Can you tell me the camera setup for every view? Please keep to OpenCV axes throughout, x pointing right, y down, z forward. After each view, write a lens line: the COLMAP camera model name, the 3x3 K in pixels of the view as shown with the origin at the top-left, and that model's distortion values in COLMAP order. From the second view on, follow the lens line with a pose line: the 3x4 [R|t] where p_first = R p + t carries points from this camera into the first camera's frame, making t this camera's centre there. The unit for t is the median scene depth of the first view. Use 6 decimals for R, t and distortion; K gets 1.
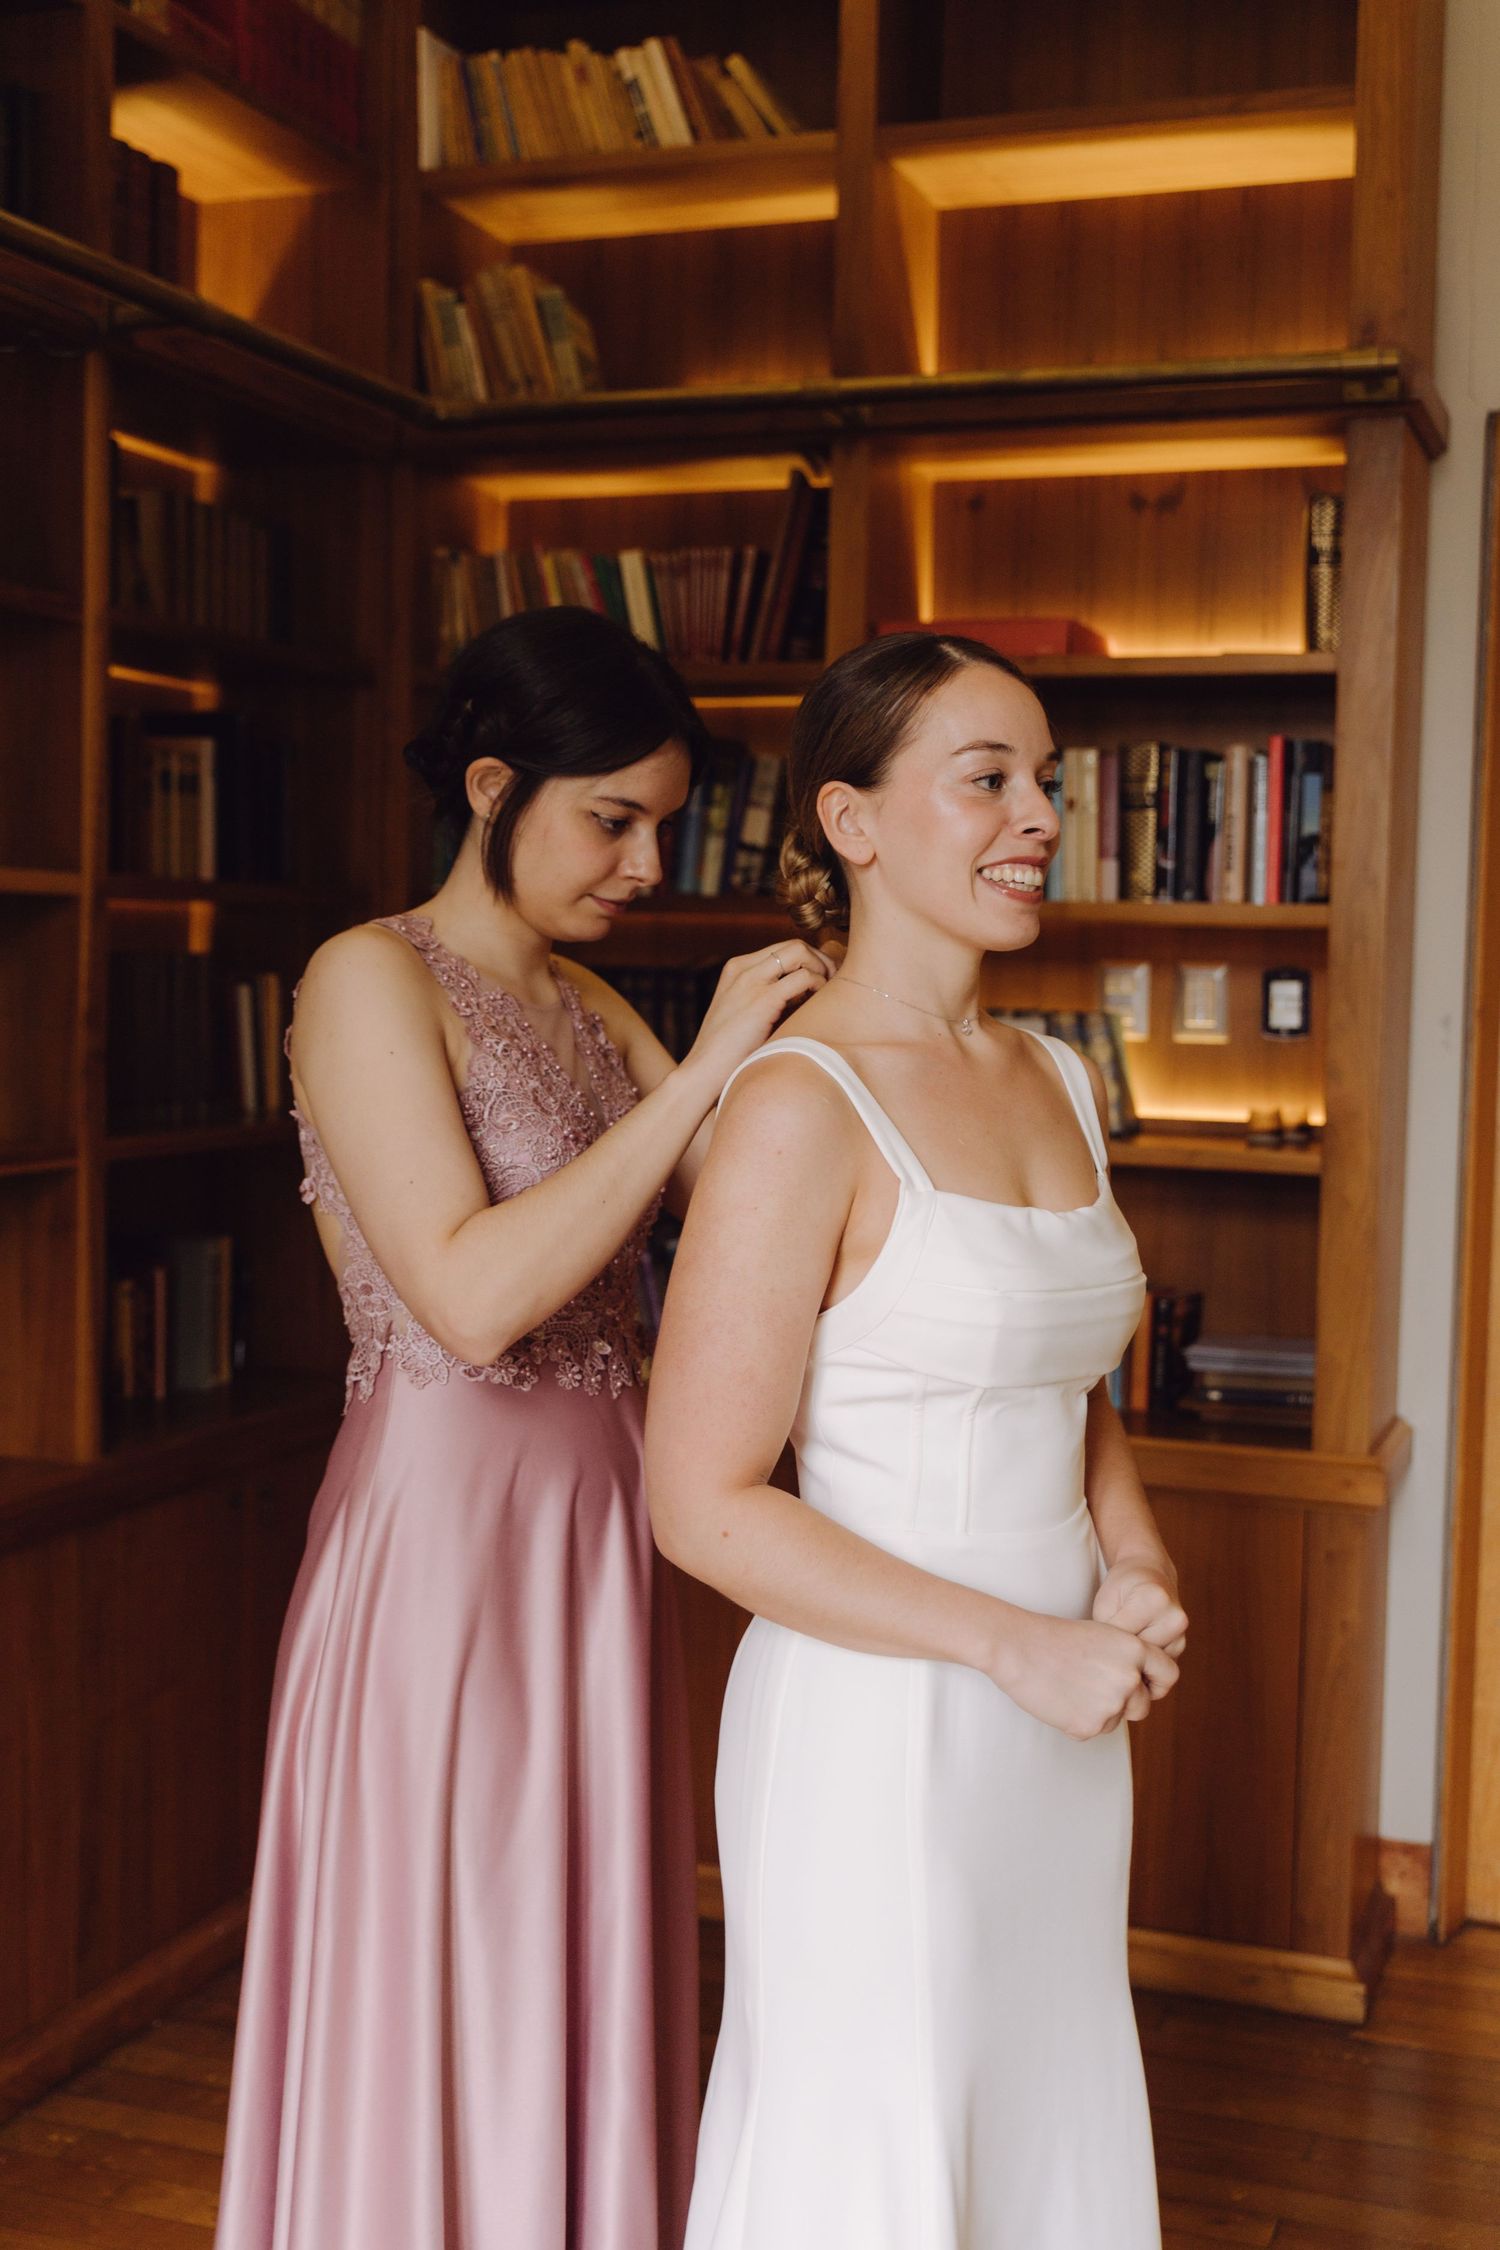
lens RADIAL K [[2646.2, 0, 747.5], [0, 2646.2, 1083.5], [0, 0, 1]] dist [-0.003304, -0.005773]
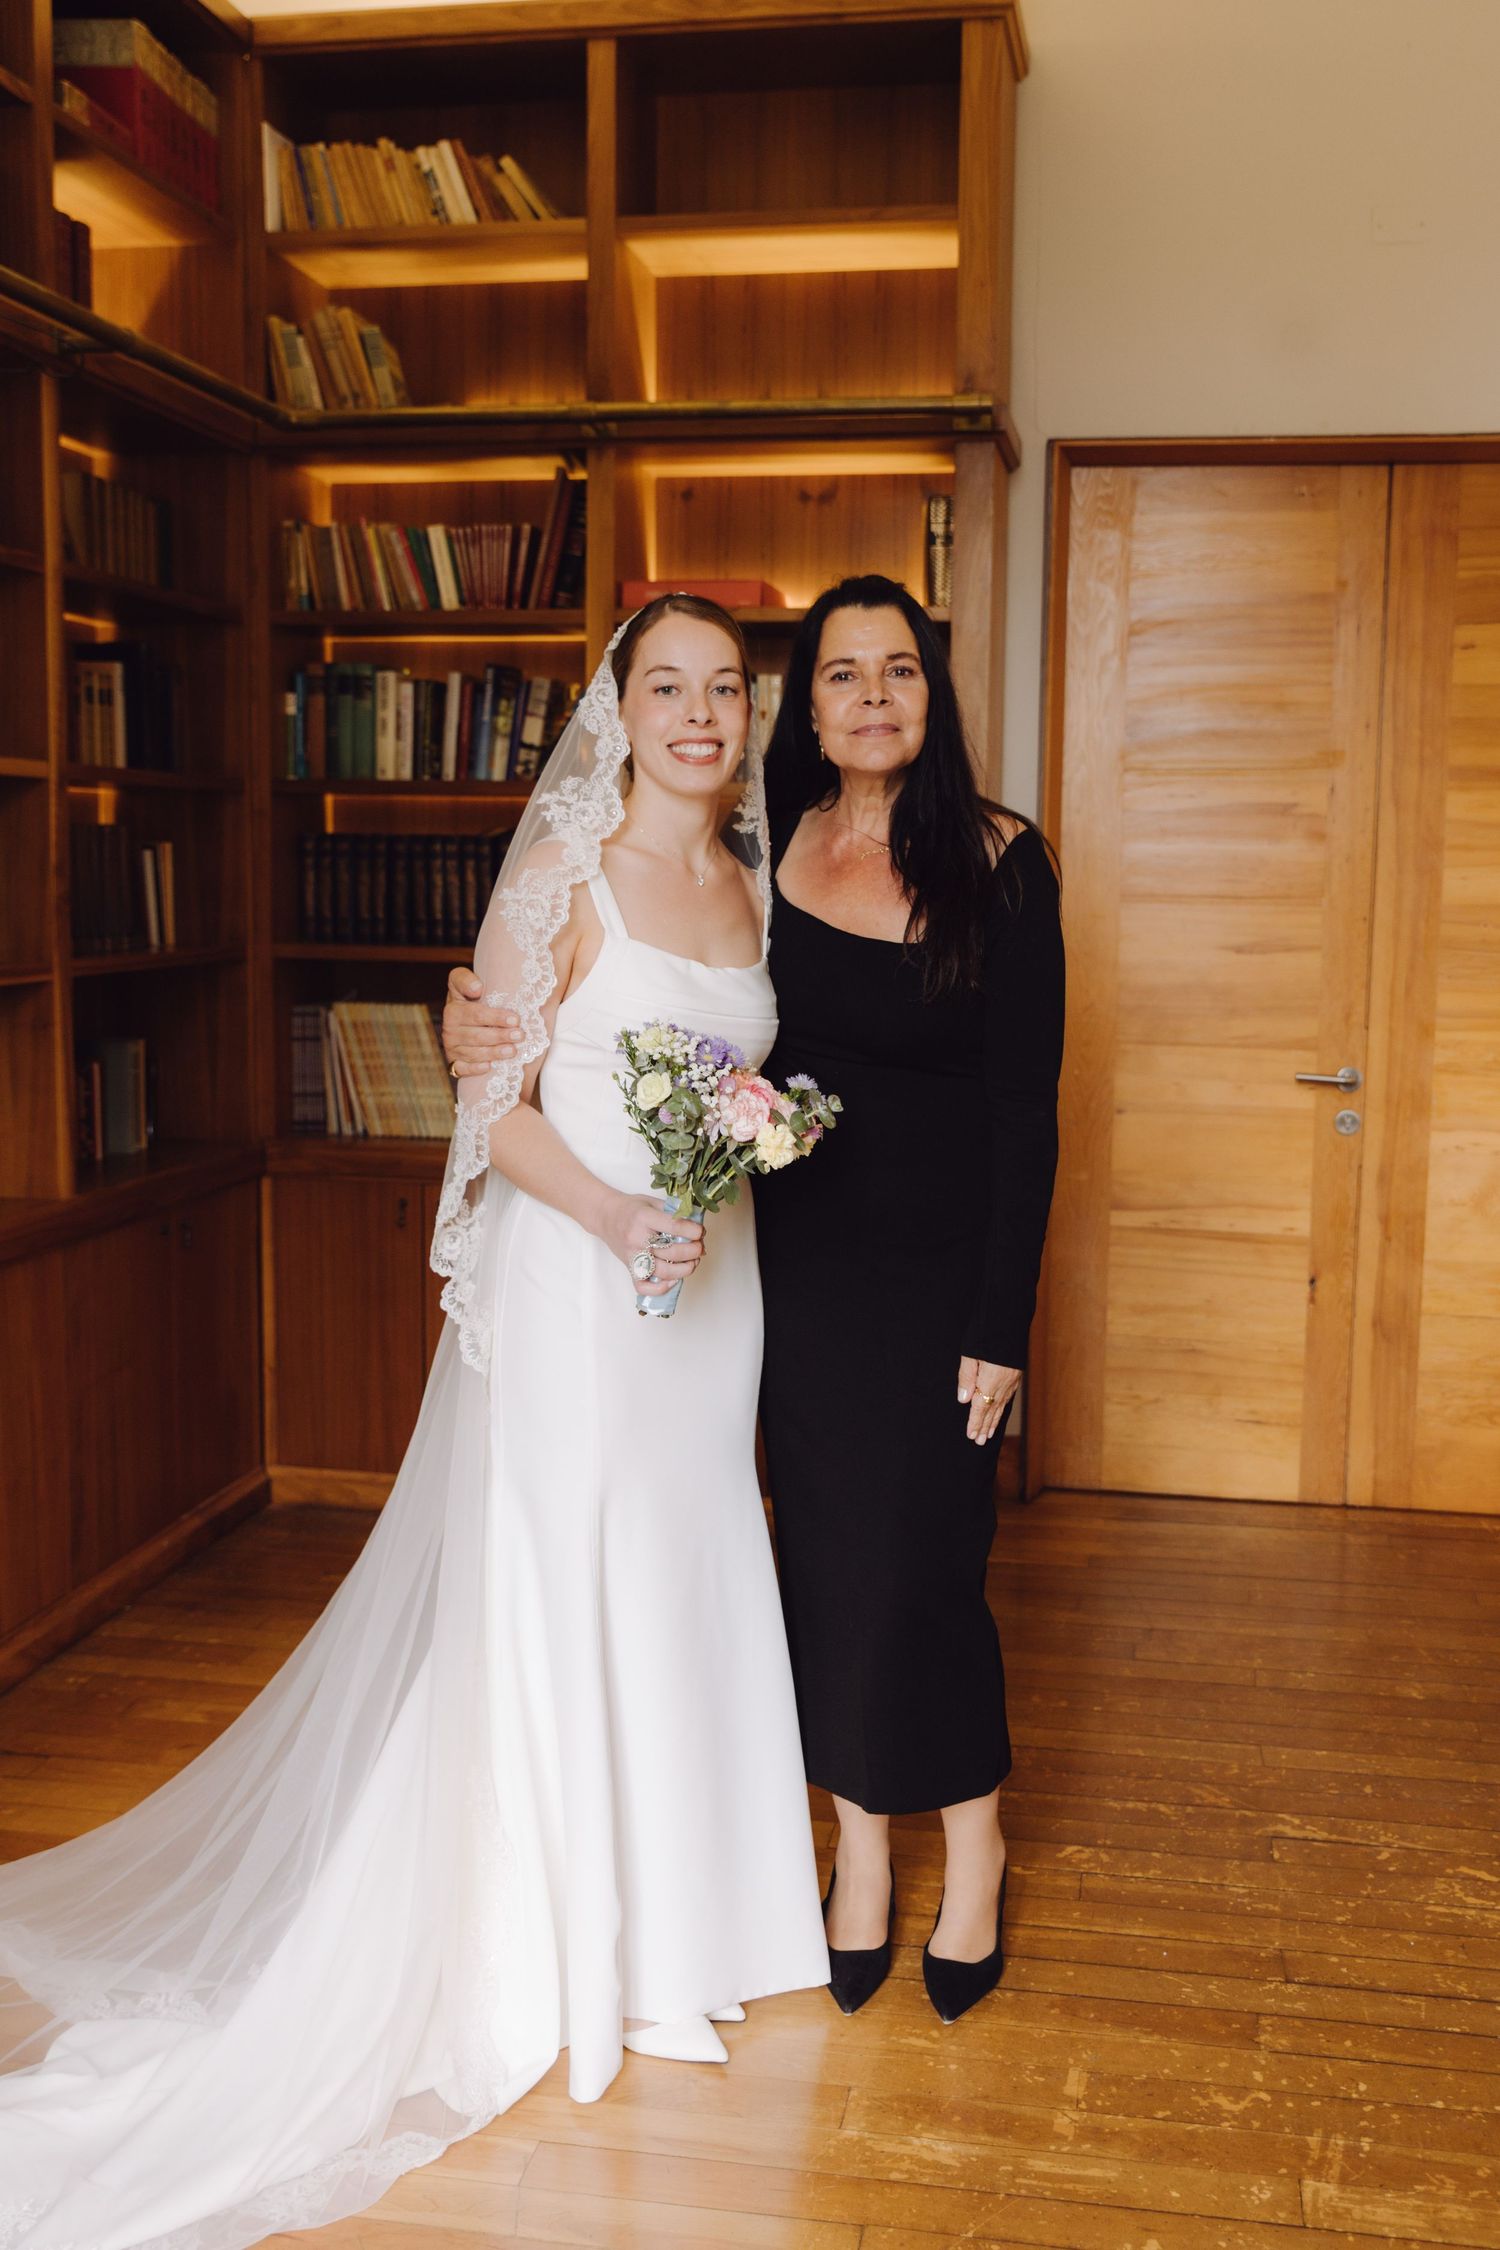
lens RADIAL K [[2155.0, 0, 826.3], [0, 2155.0, 1088.7], [0, 0, 1]] dist [-0.035365, 0.024164]
pose [[0.982202, -0.027533, 0.185797, -0.061430], [0.016610, 0.998055, 0.060093, 0.023913], [-0.187090, -0.055938, 0.980749, -0.131984]]
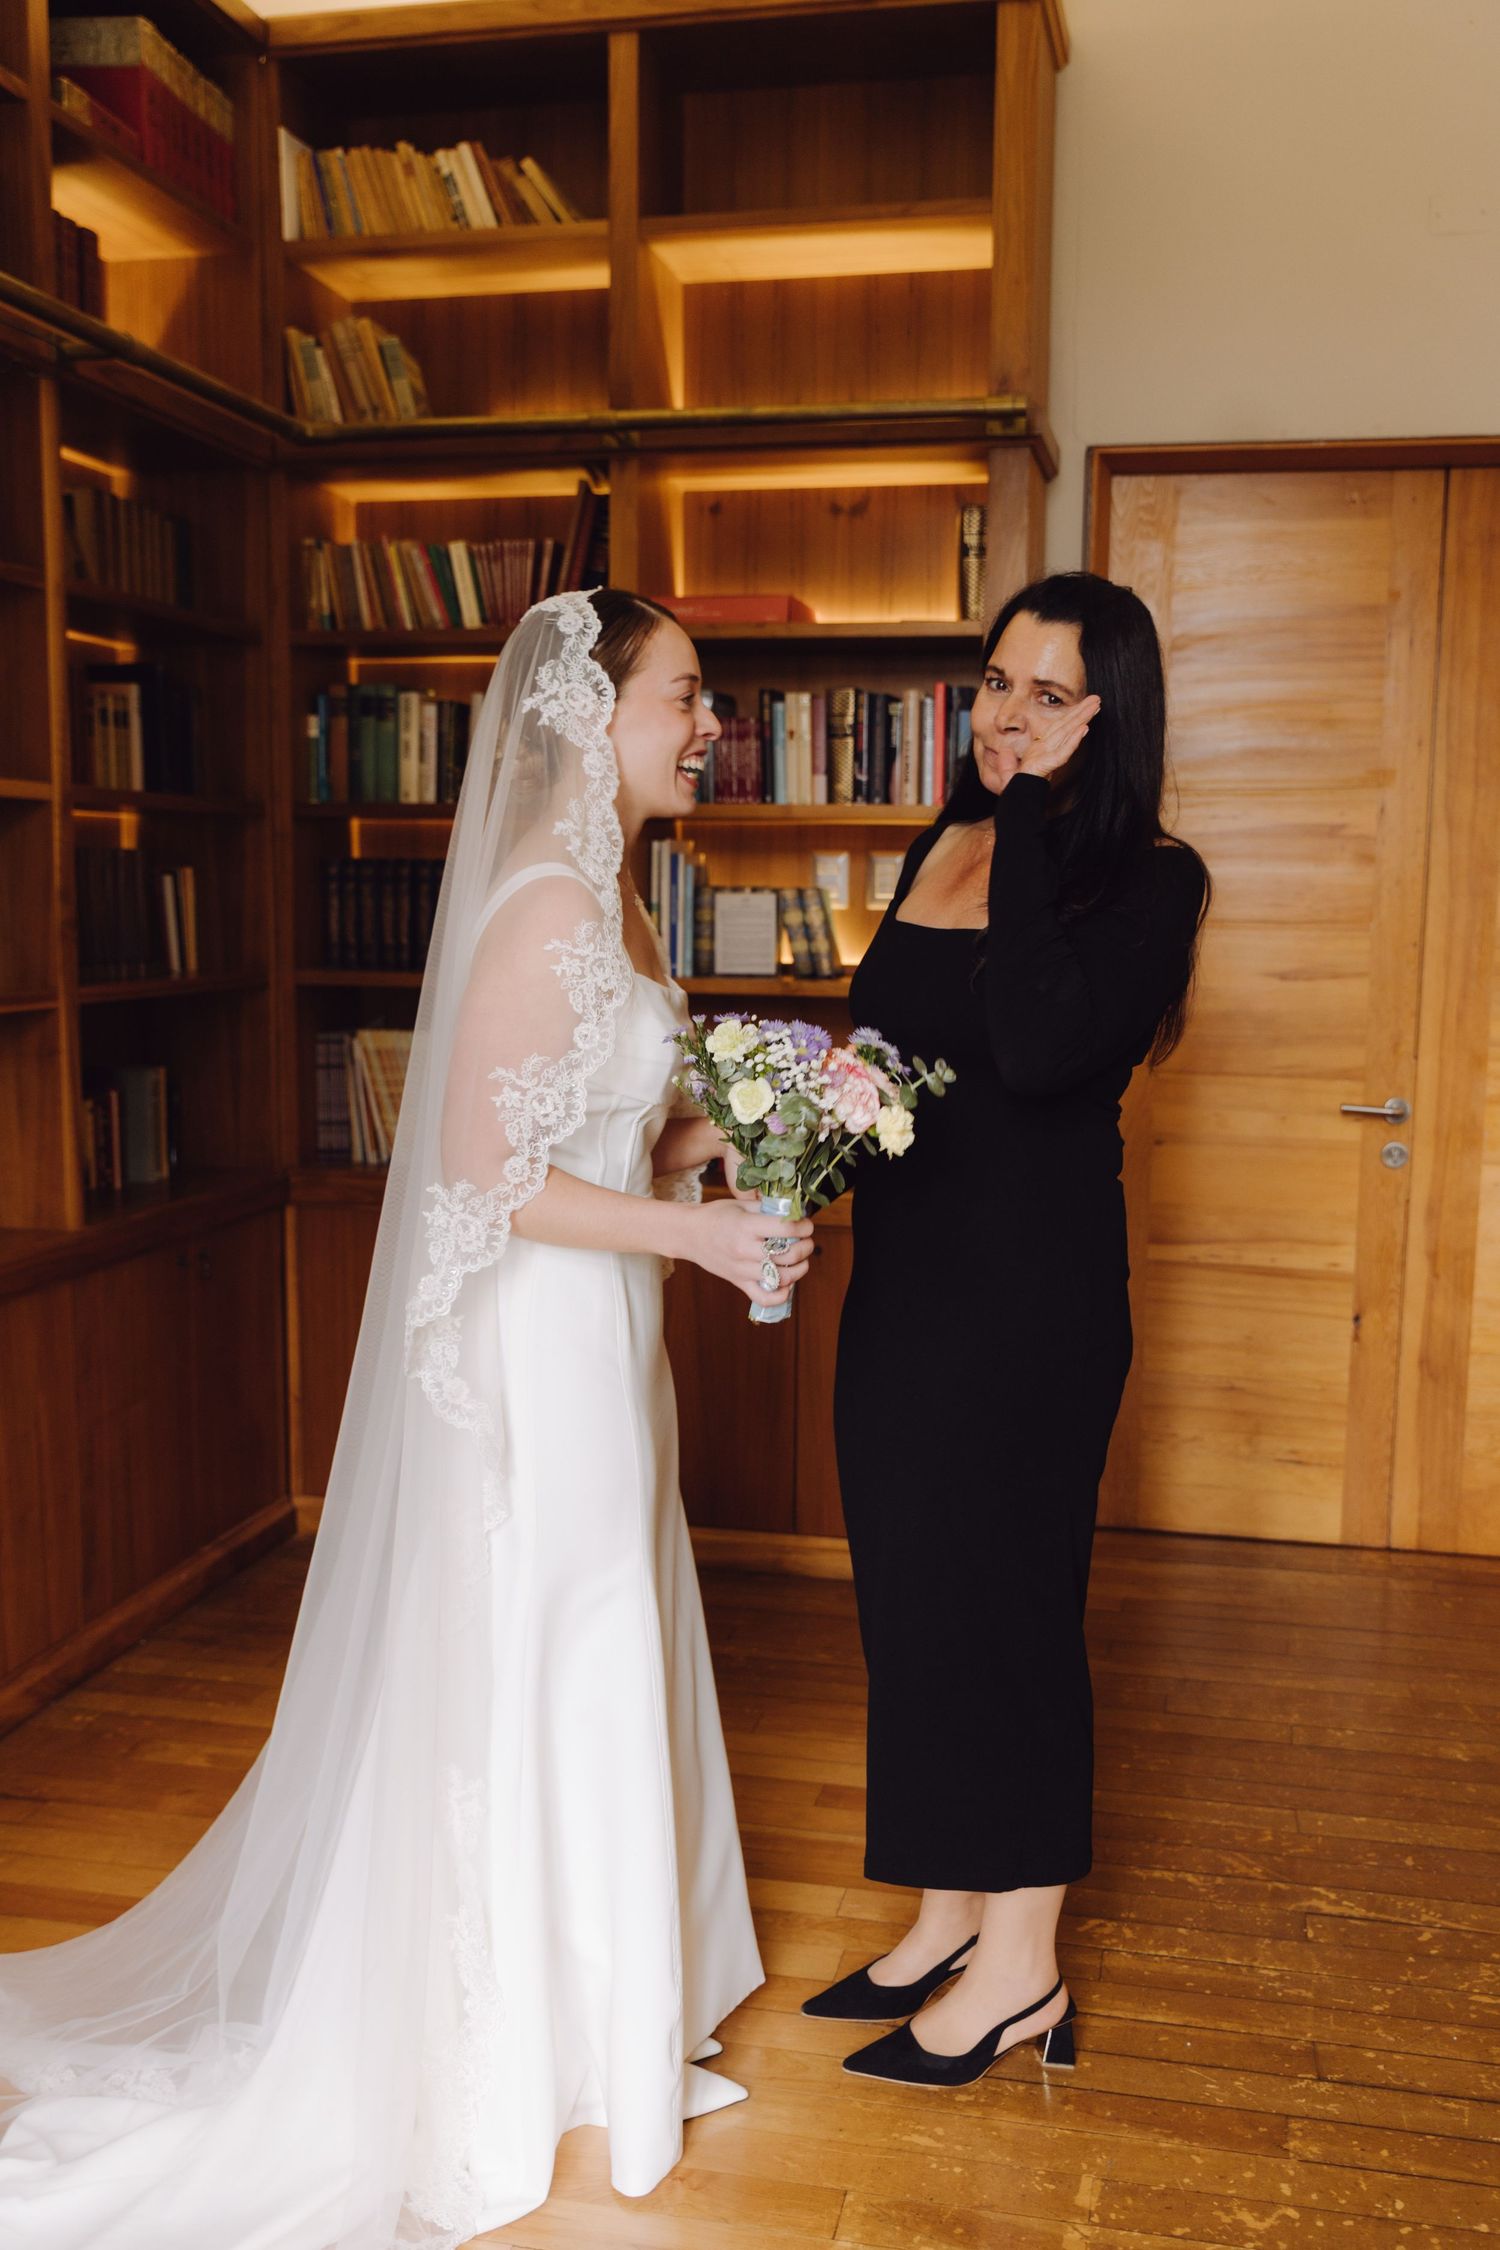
lens RADIAL K [[2065.0, 0, 793.7], [0, 2065.0, 1157.6], [0, 0, 1]] dist [-0.029623, 0.020056]
pose [[0.989940, -0.027846, 0.138718, -0.029568], [0.016463, 0.996452, 0.082538, 0.023845], [-0.140525, -0.079424, 0.986886, -0.063968]]
